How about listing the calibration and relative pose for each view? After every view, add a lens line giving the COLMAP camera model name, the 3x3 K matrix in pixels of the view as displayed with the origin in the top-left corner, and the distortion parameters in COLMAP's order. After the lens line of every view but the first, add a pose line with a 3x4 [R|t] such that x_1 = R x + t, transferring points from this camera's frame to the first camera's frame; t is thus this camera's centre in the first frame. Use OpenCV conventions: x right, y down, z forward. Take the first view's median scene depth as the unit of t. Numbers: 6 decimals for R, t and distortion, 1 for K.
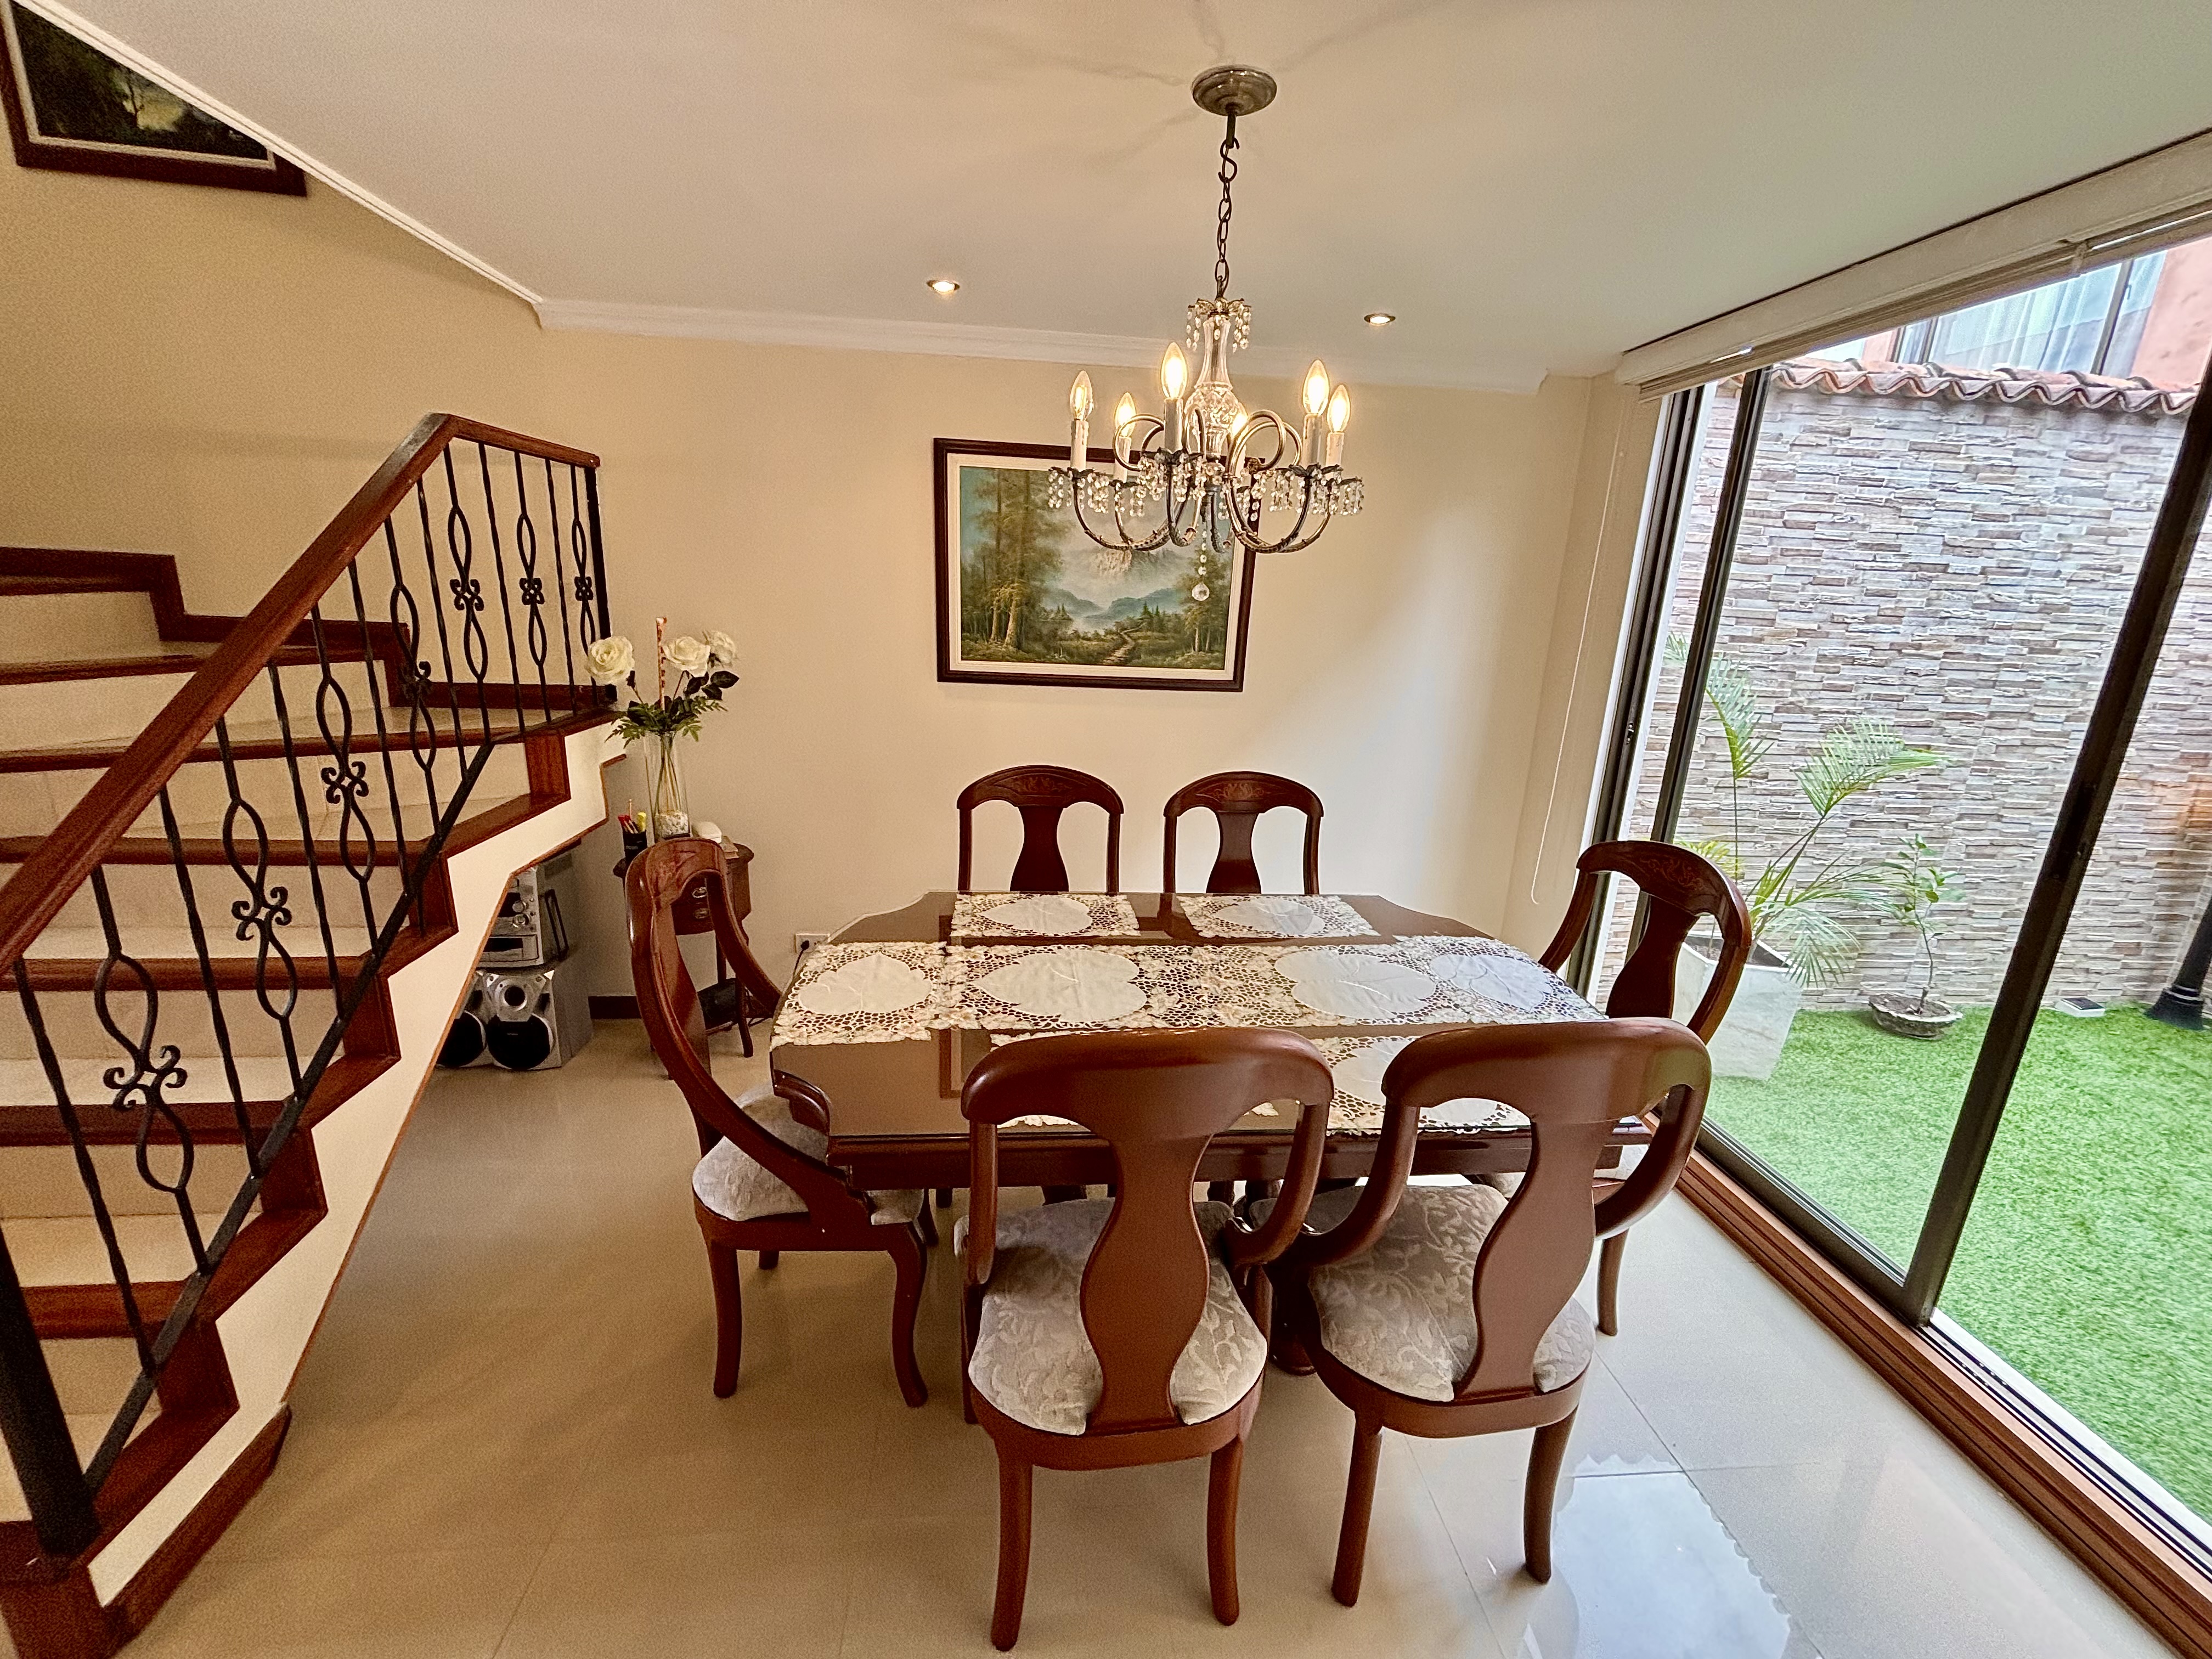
lens RADIAL K [[886.8, 0, 1103.7], [0, 886.8, 828.0], [0, 0, 1]] dist [-0.000278, 0.000233]
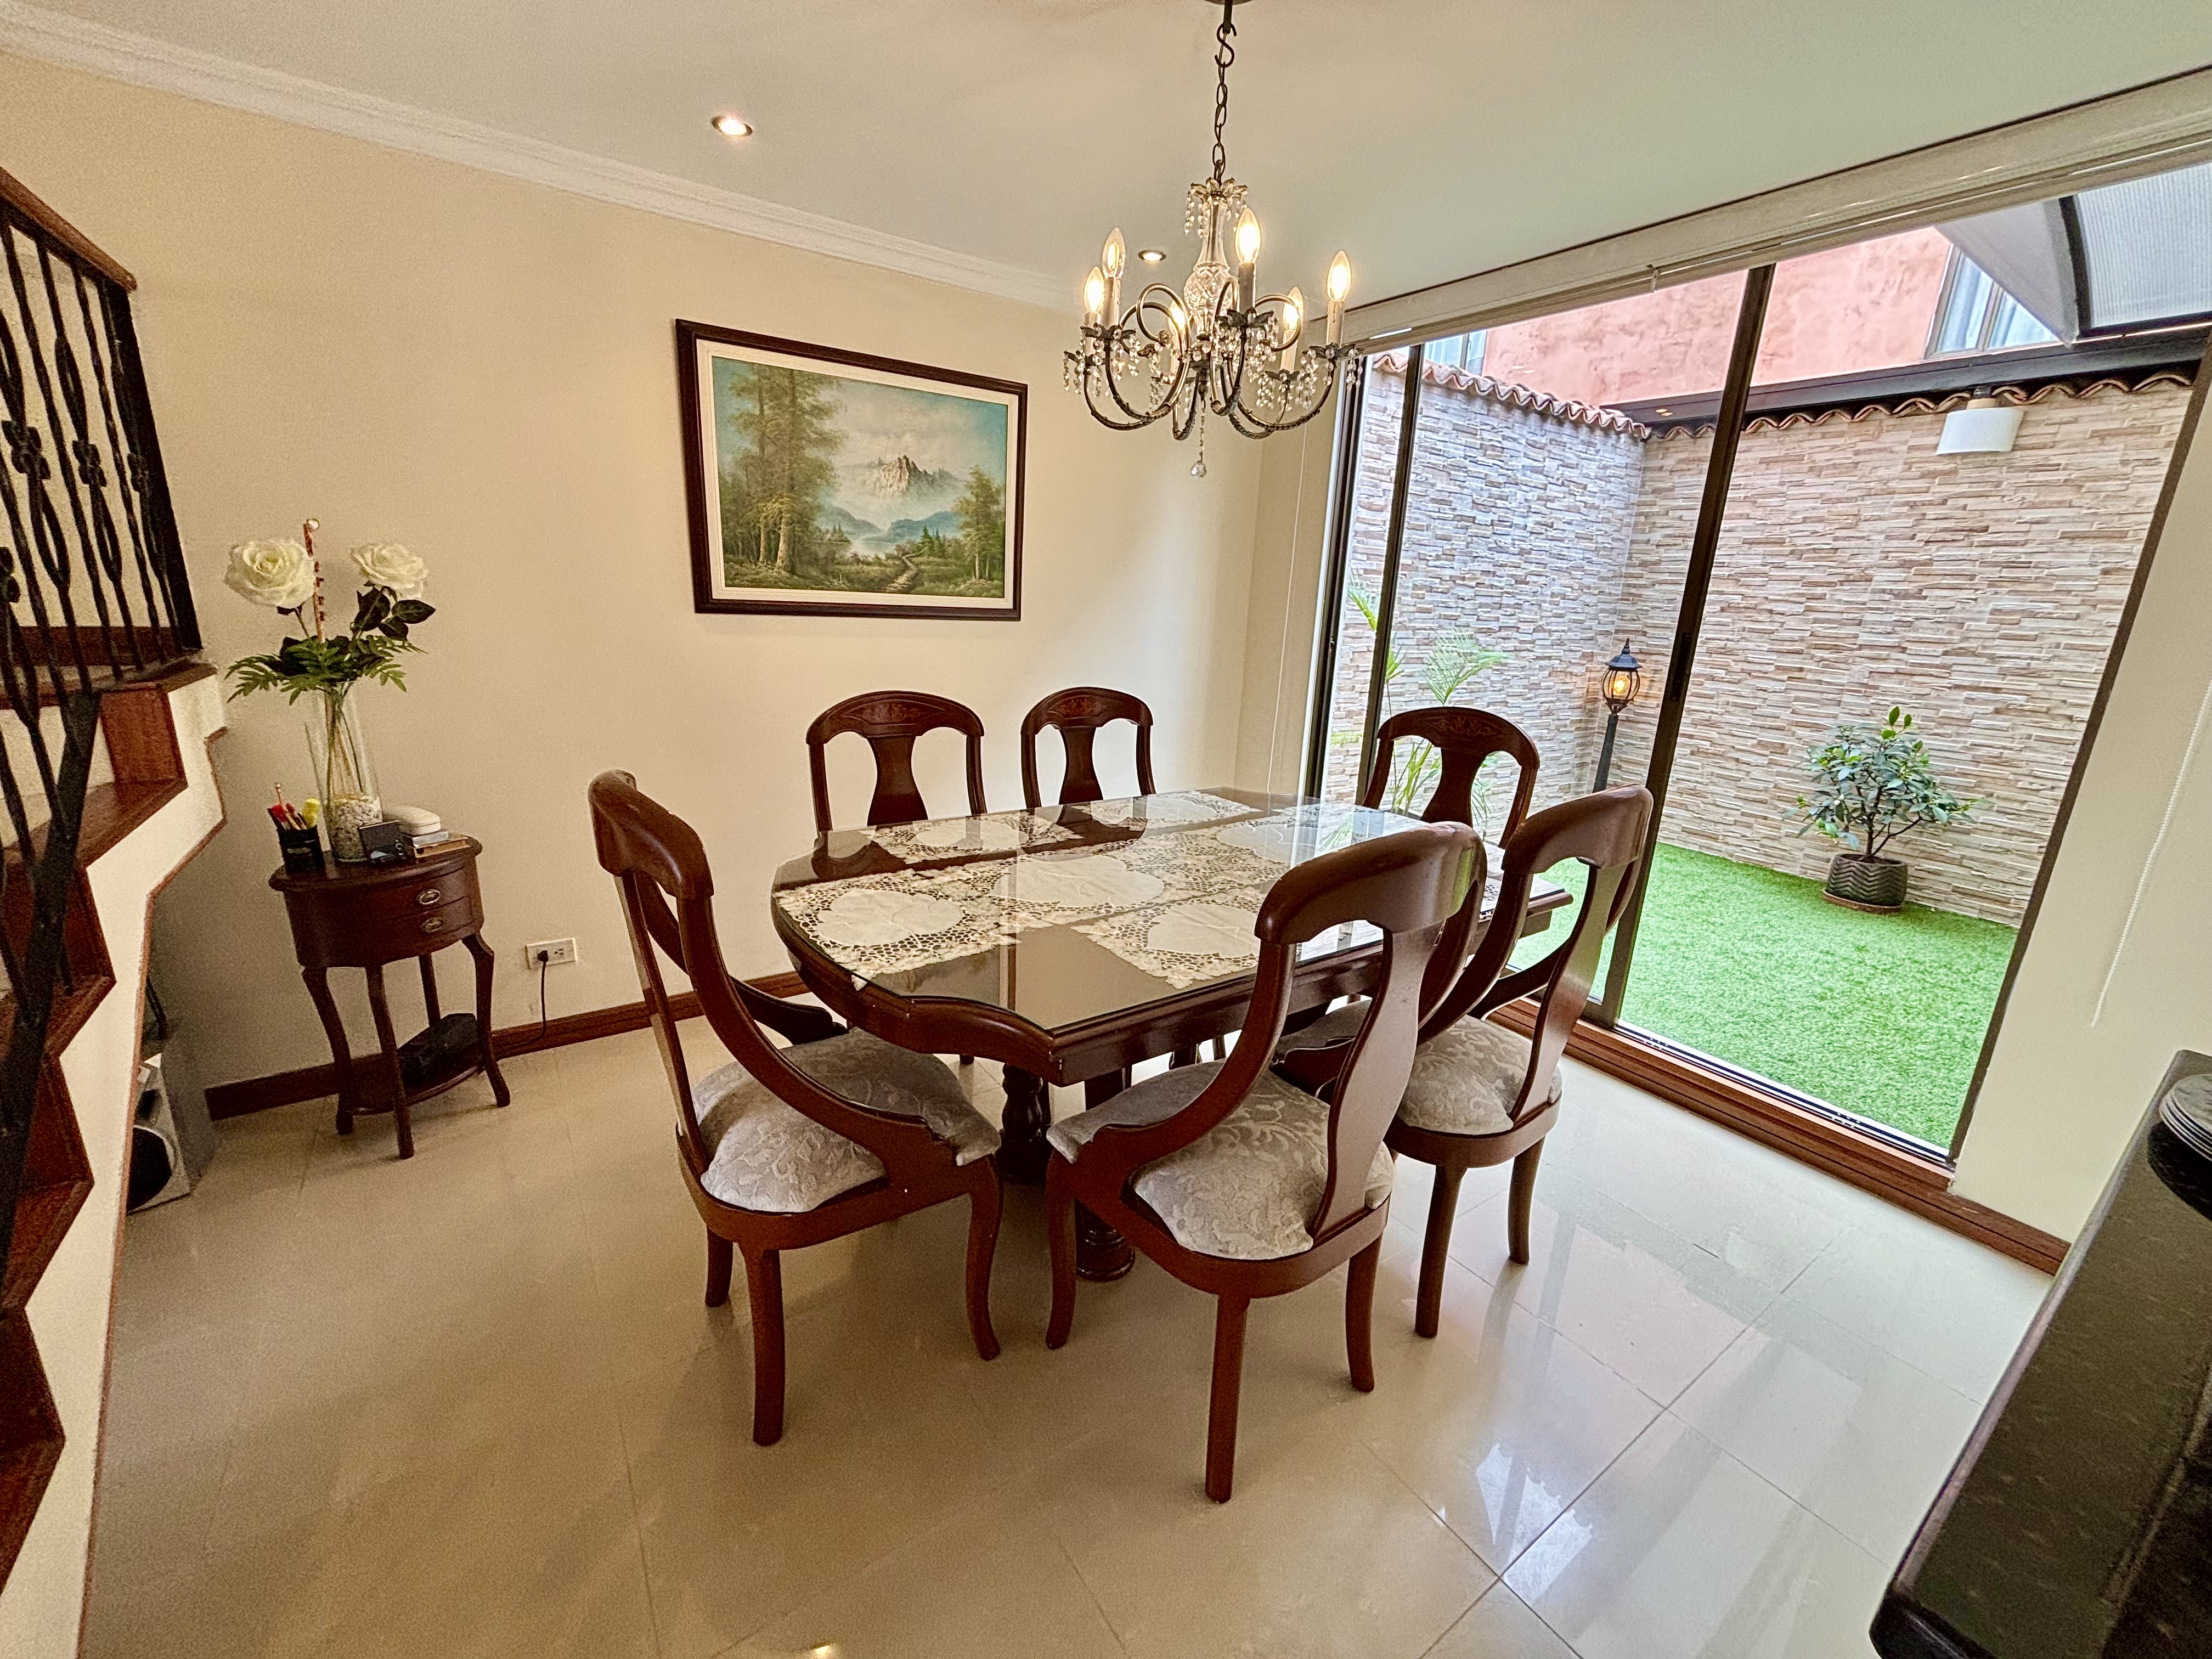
lens RADIAL K [[892.6, 0, 1106.0], [0, 892.6, 829.5], [0, 0, 1]] dist [-0.001031, 0.000096]
pose [[0.871450, -0.131558, 0.472513, -0.276520], [0.122036, 0.991219, 0.050907, 0.043400], [-0.475061, 0.013301, 0.879852, 0.069425]]
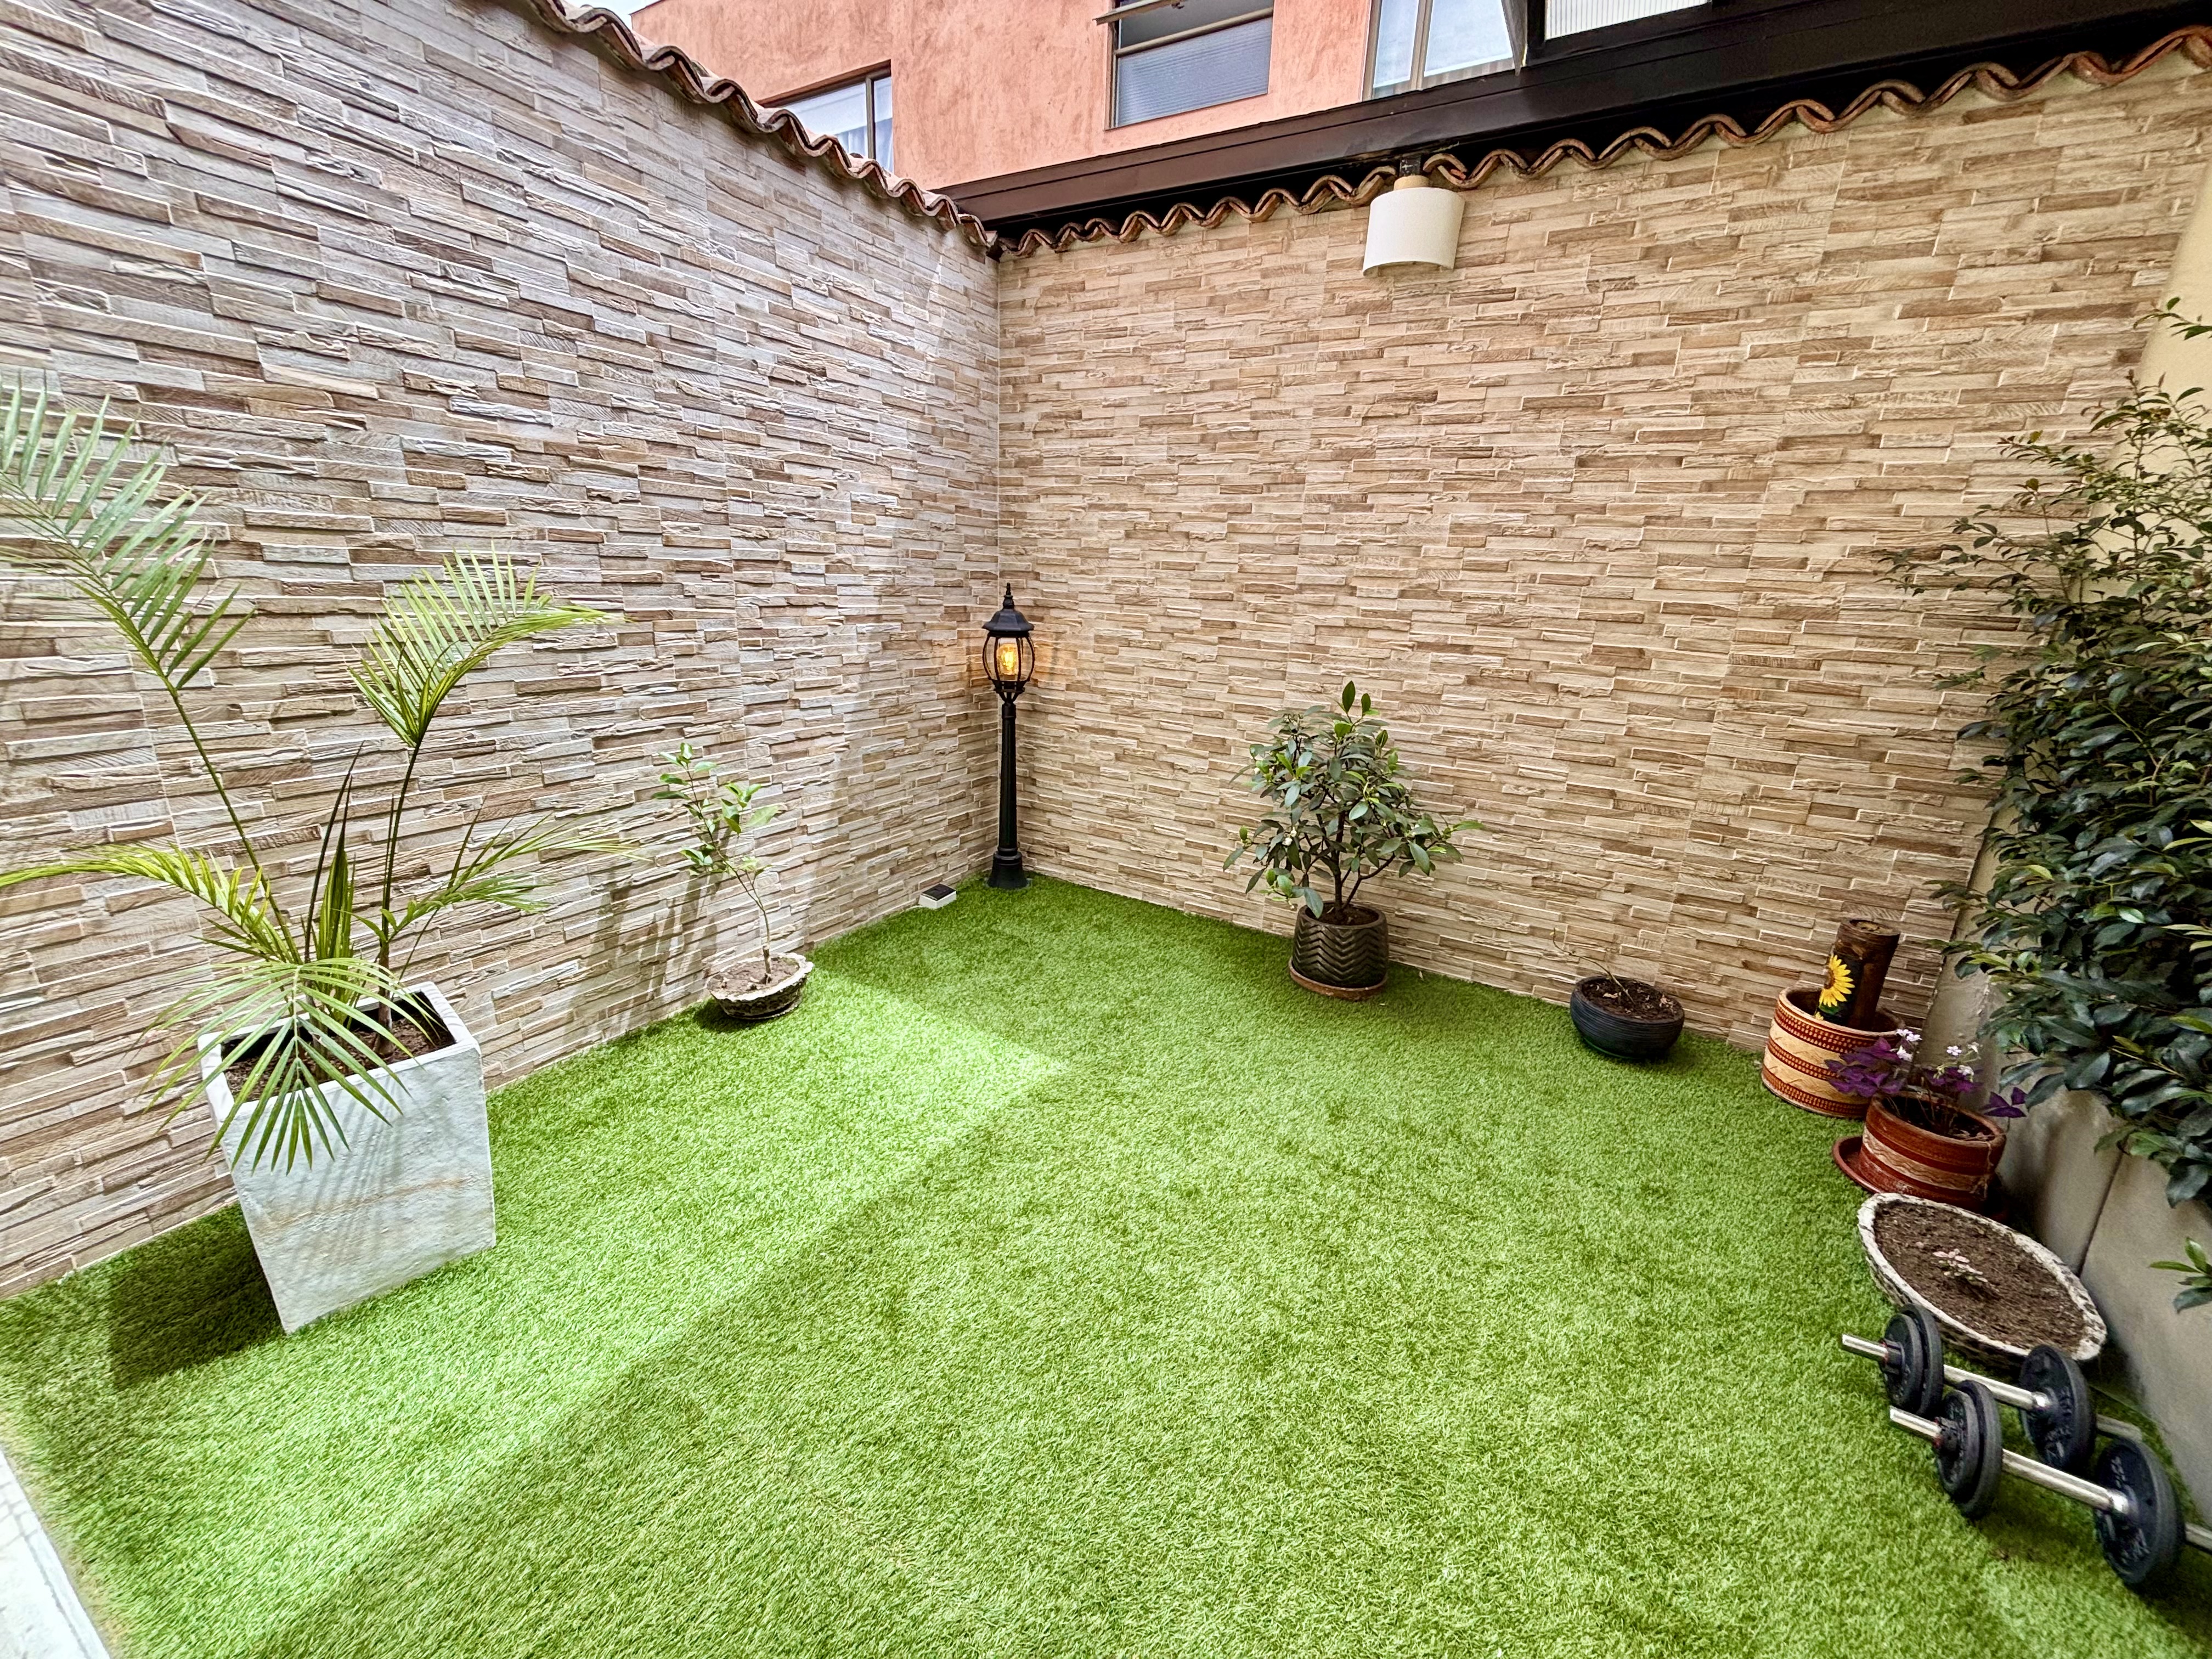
lens RADIAL K [[911.6, 0, 1112.0], [0, 911.6, 850.1], [0, 0, 1]] dist [-0.017925, 0.007768]
pose [[0.575432, -0.257089, 0.776391, 0.605852], [0.197961, 0.964862, 0.172777, 0.034479], [-0.793530, 0.054273, 0.606106, 0.356785]]
